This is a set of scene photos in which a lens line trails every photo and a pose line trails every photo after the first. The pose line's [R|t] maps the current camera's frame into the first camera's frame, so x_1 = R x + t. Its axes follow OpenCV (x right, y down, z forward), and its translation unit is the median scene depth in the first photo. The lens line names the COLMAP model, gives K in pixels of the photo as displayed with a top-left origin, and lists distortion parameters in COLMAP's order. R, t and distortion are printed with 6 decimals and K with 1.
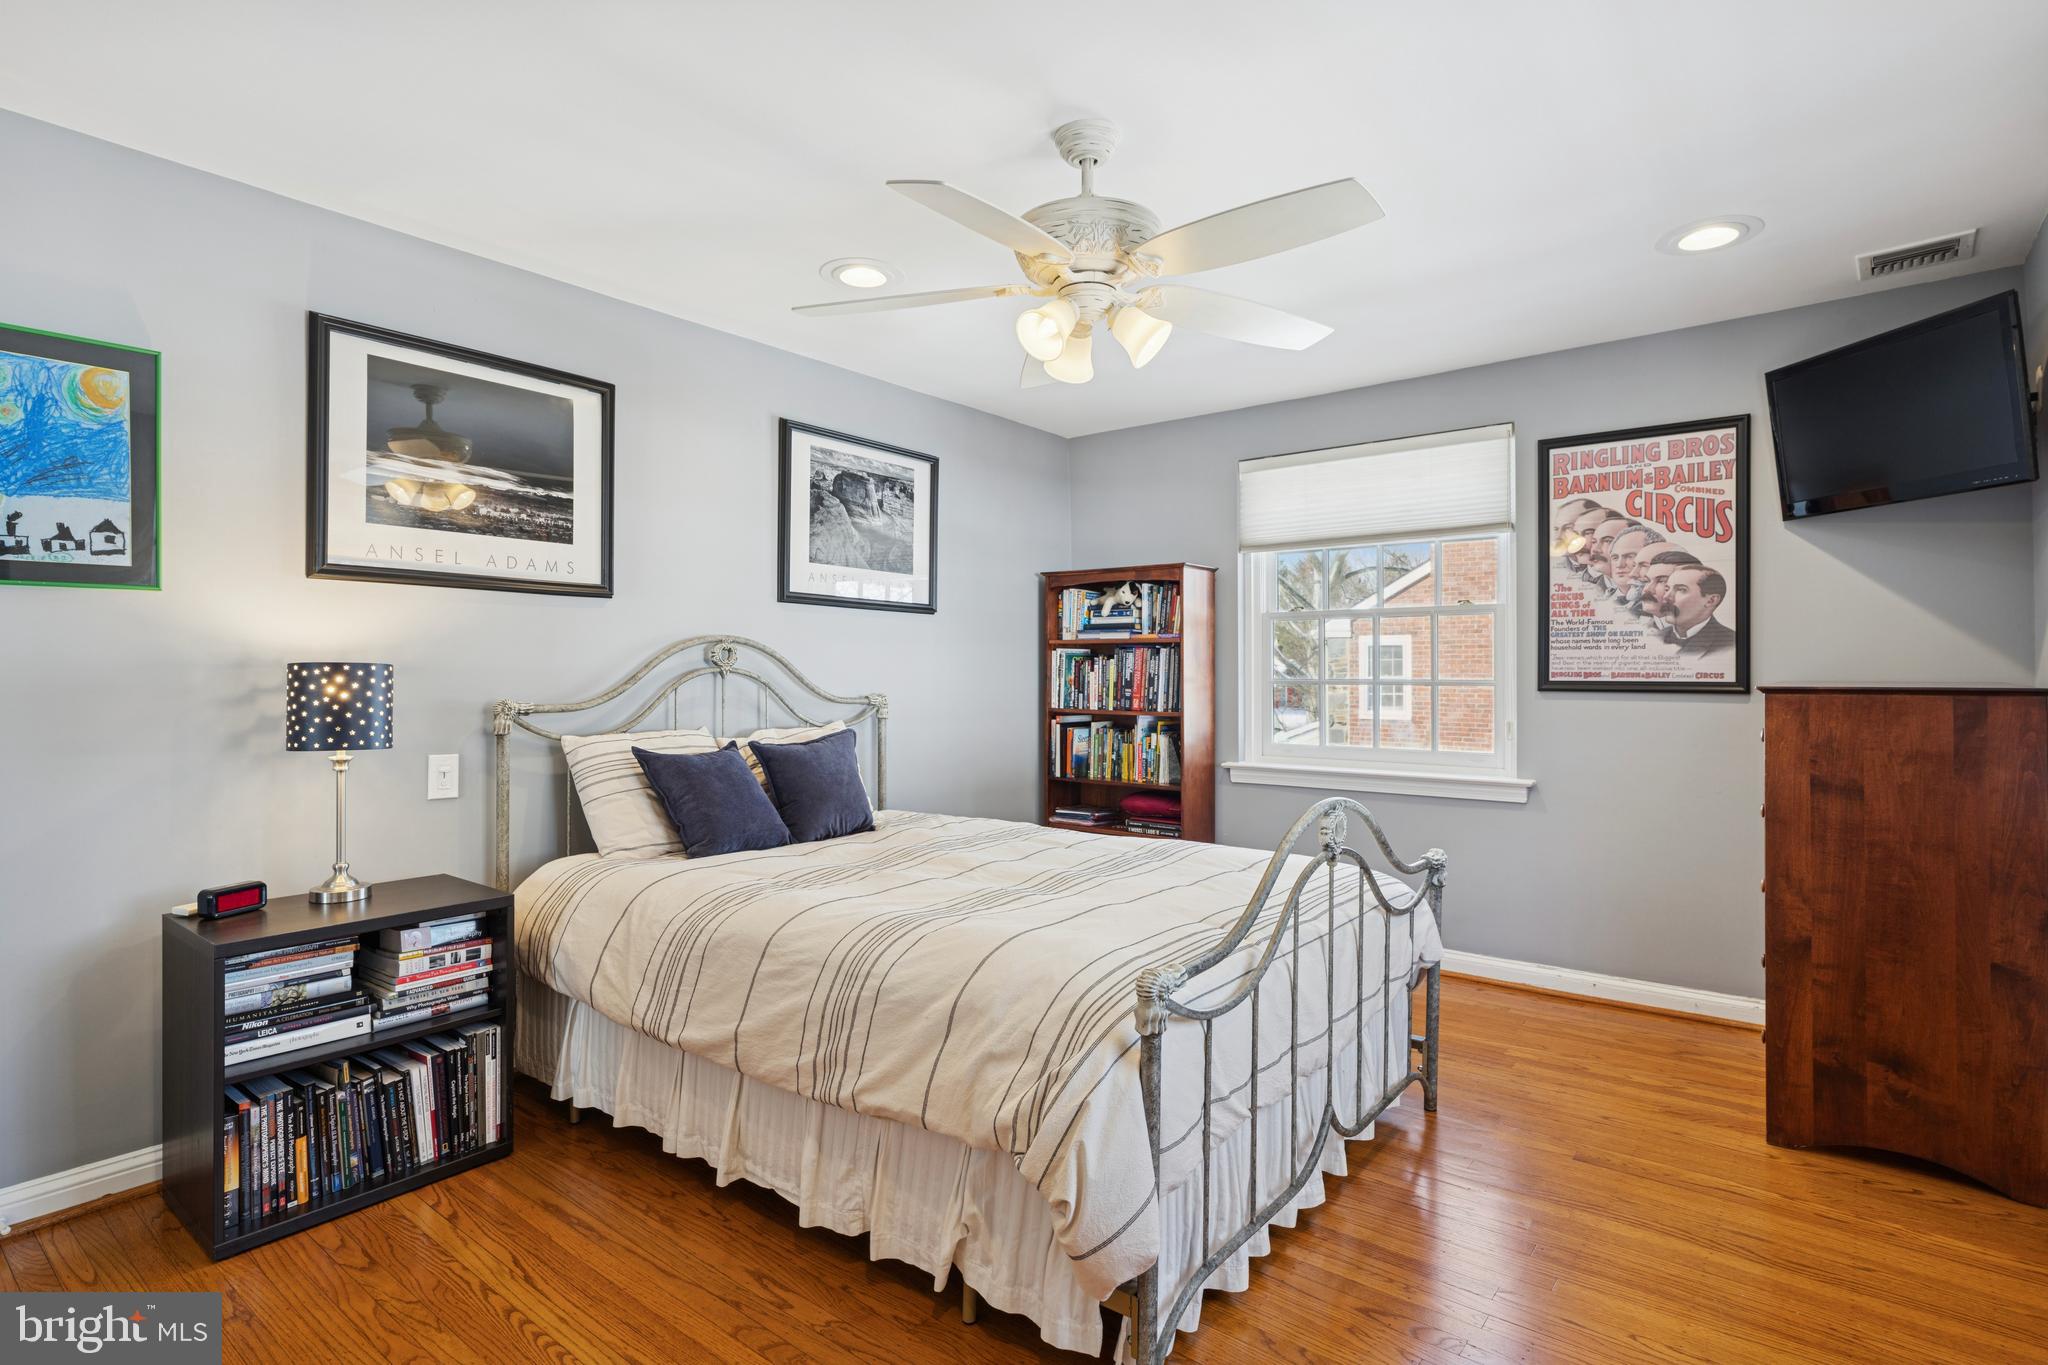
lens RADIAL K [[1023.7, 0, 1030.6], [0, 1023.7, 679.7], [0, 0, 1]] dist [-0.001796, -0.000433]
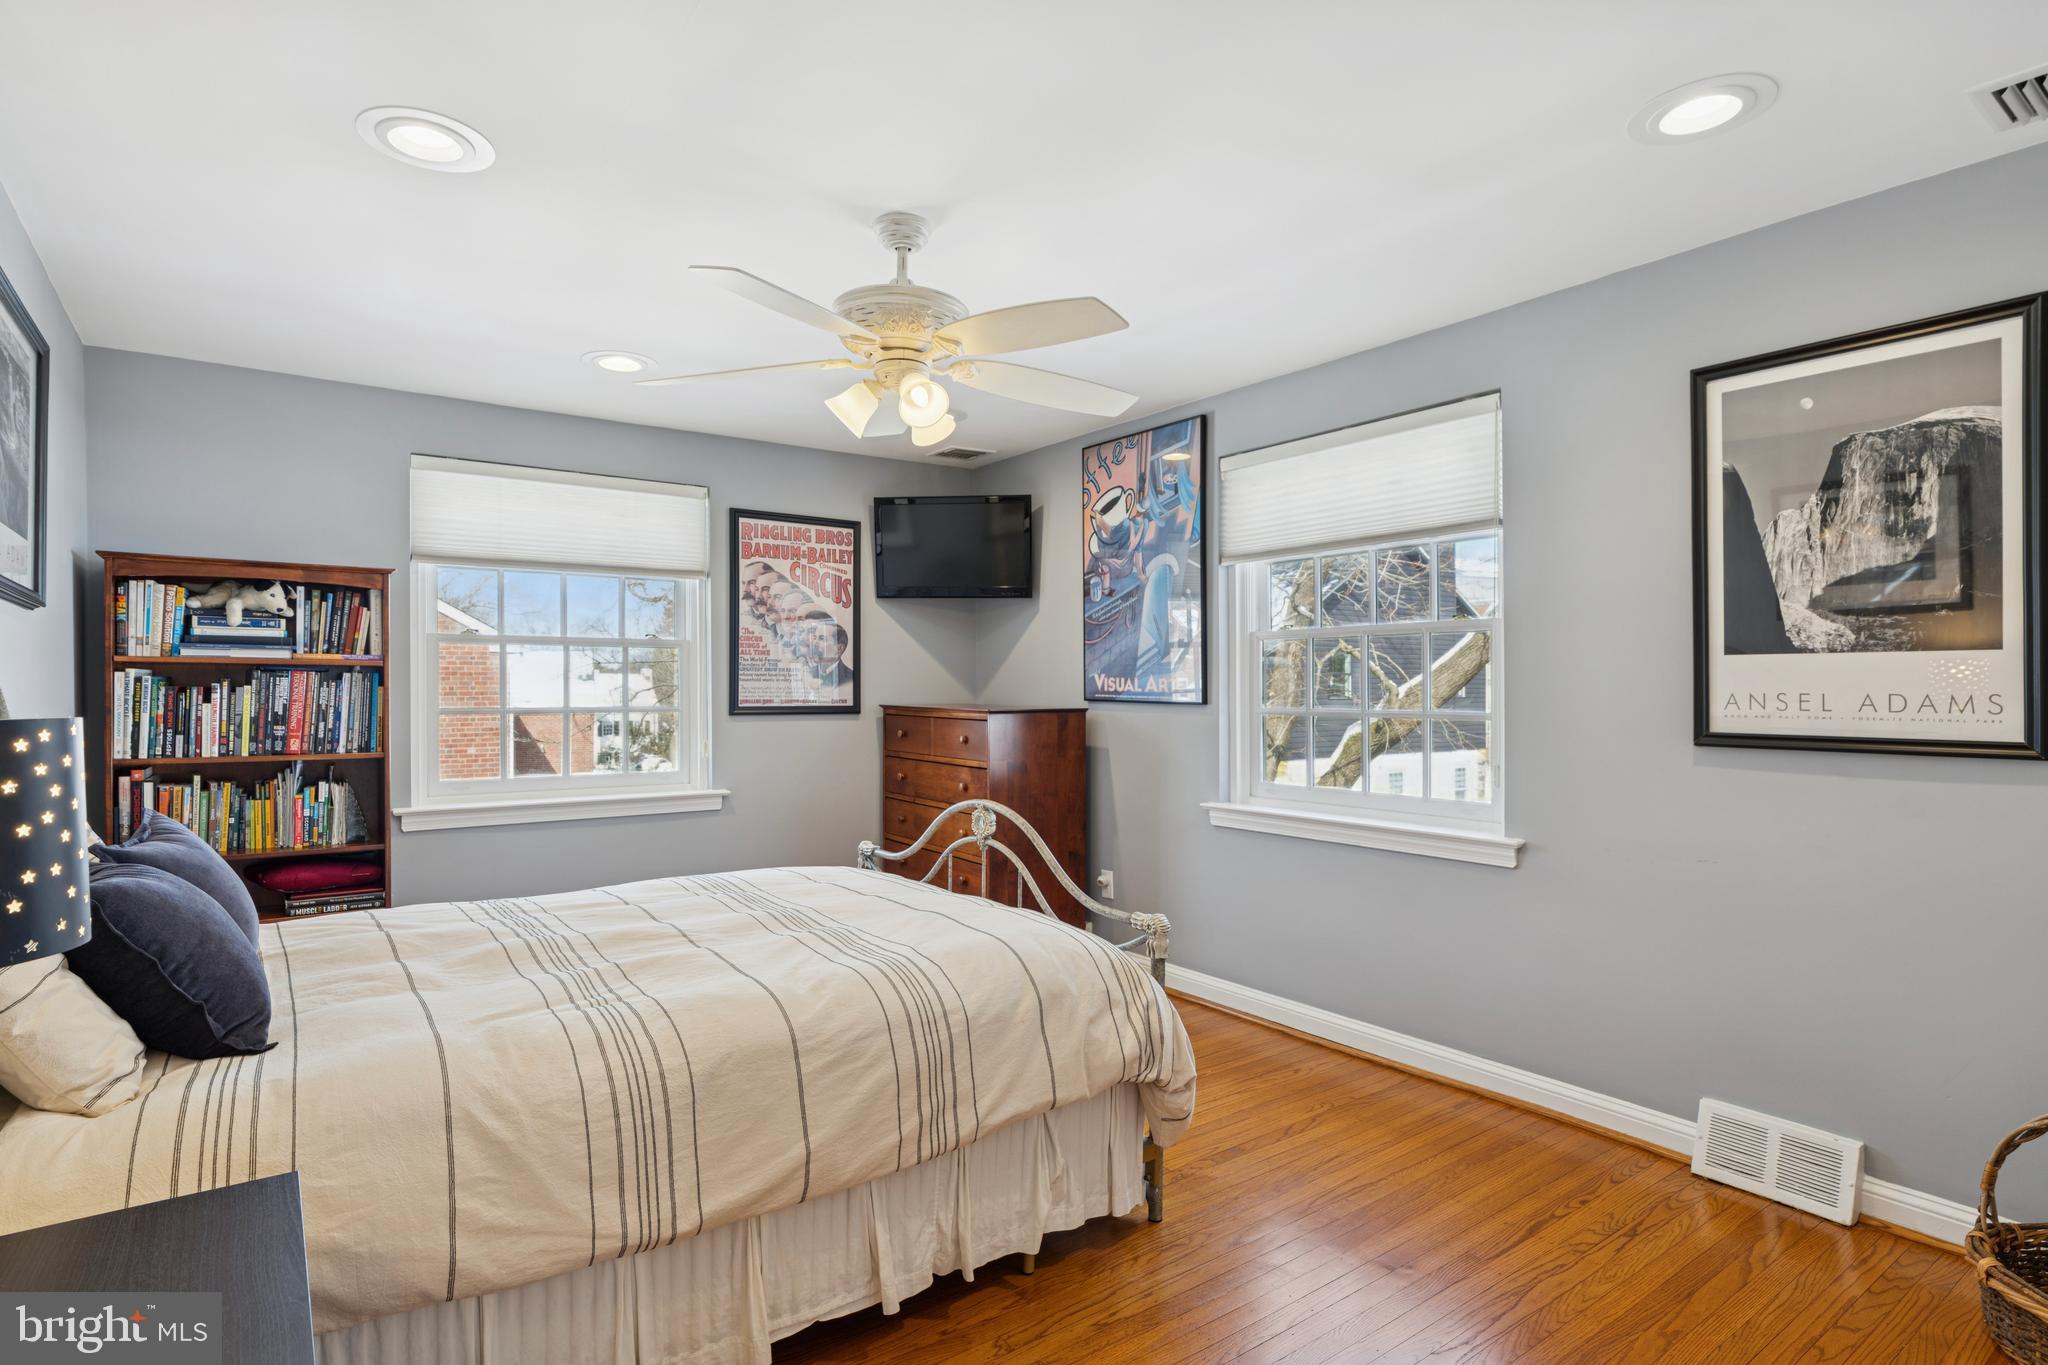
lens RADIAL K [[1023.7, 0, 1019.9], [0, 1023.7, 689.8], [0, 0, 1]] dist [-0.001796, -0.000433]
pose [[0.284922, -0.001023, 0.958550, -0.574511], [0.007871, 0.999968, -0.001273, -0.014903], [-0.958518, 0.007907, 0.284921, 0.333461]]
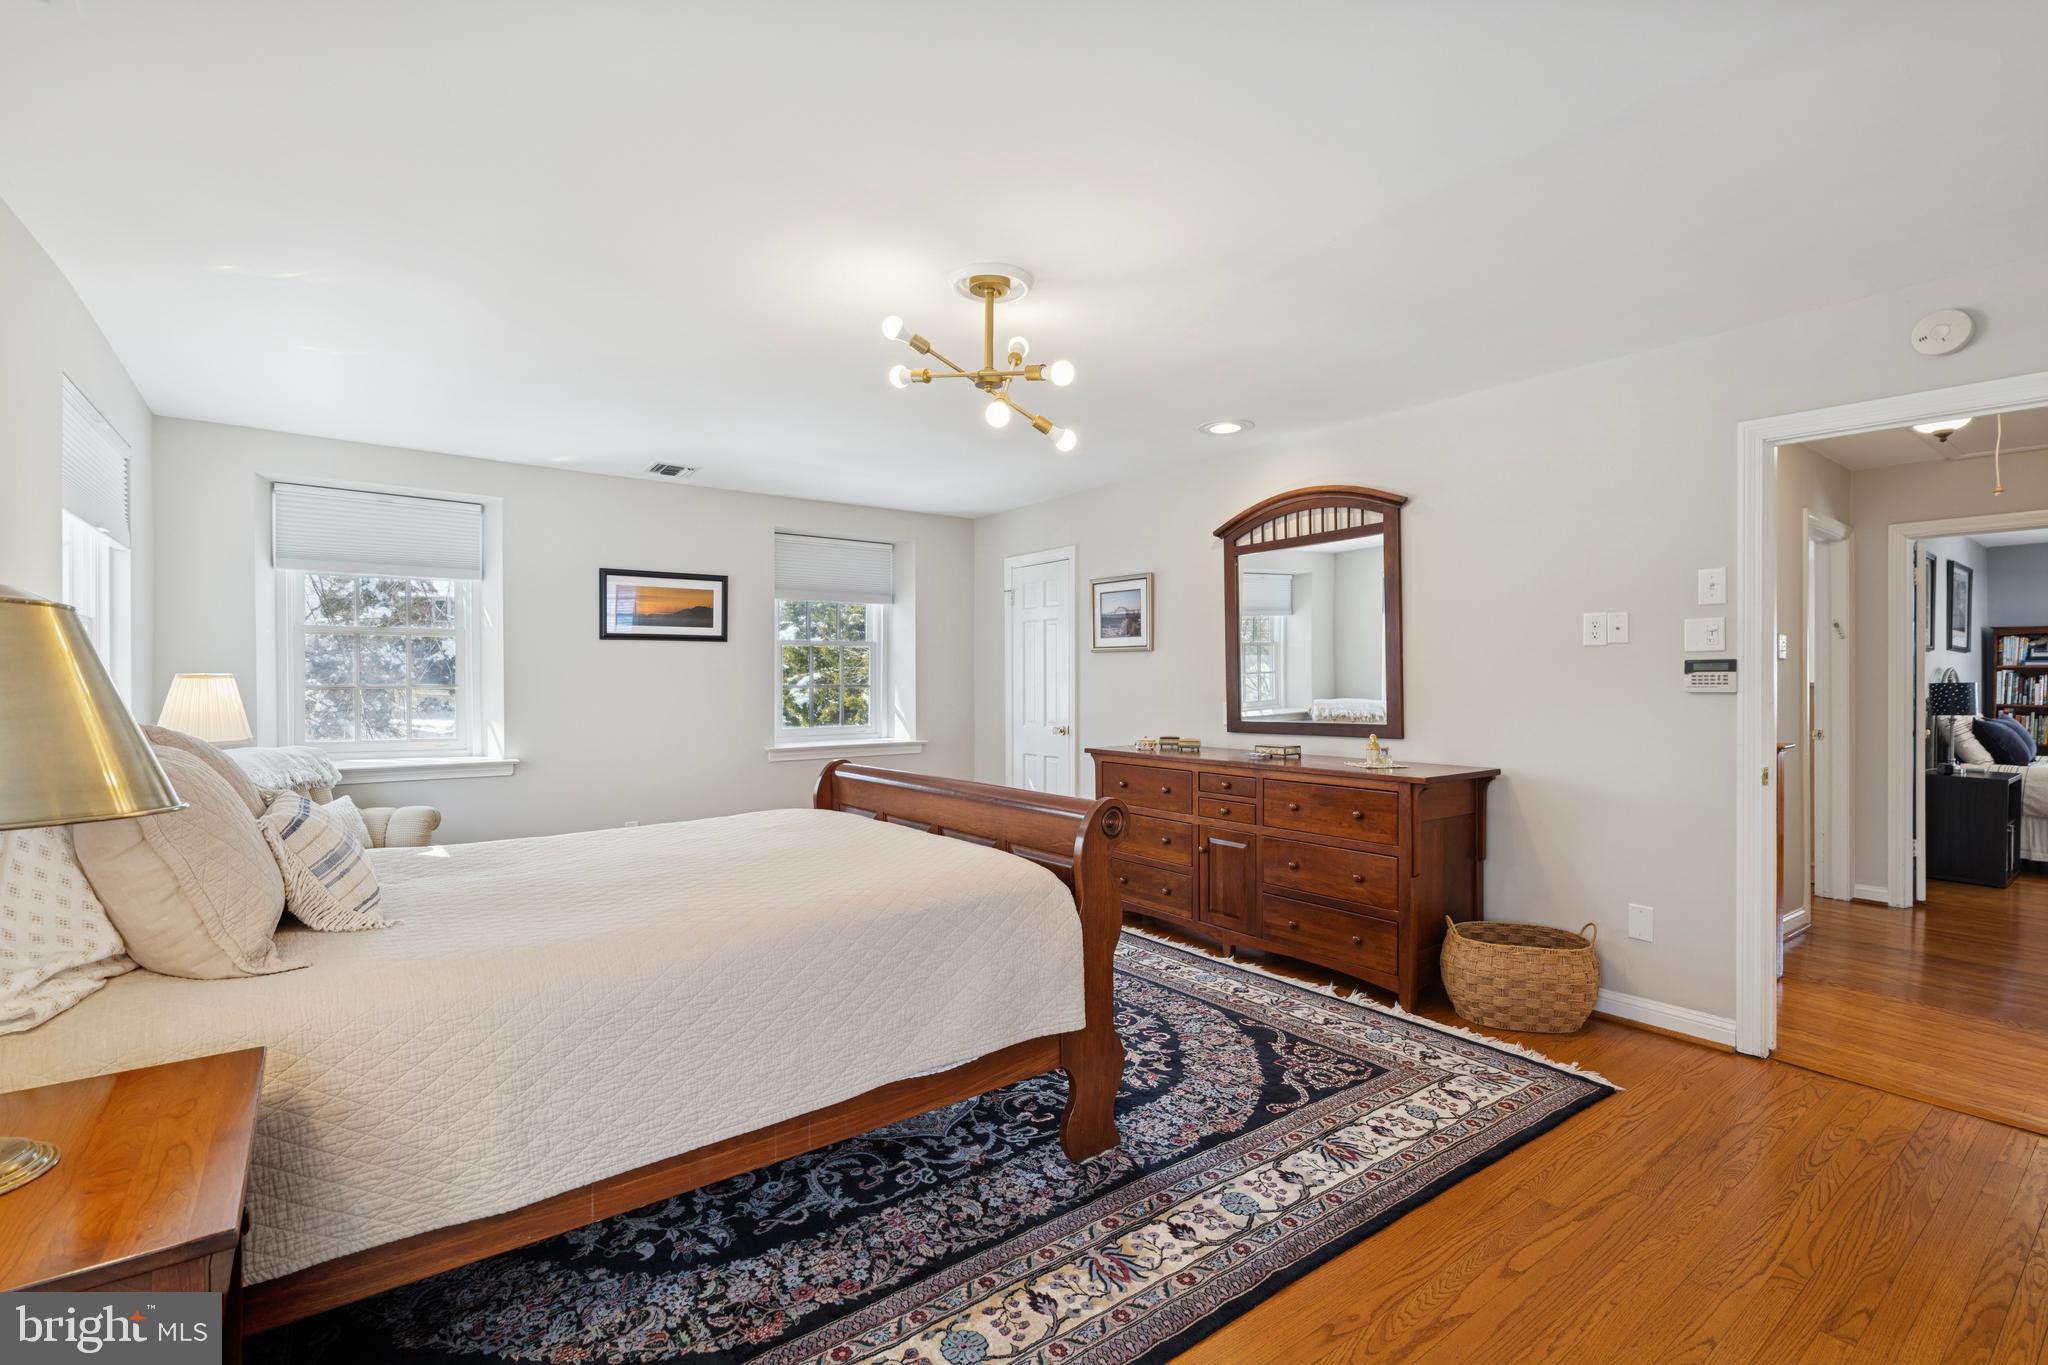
lens RADIAL K [[929.2, 0, 1013.0], [0, 929.2, 686.8], [0, 0, 1]] dist [-0.008571, 0.002460]
pose [[0.959654, 0.001603, -0.281179, -1.513760], [-0.001674, 0.999999, -0.000012, 0.001513], [0.281178, 0.000482, 0.959655, -1.314913]]
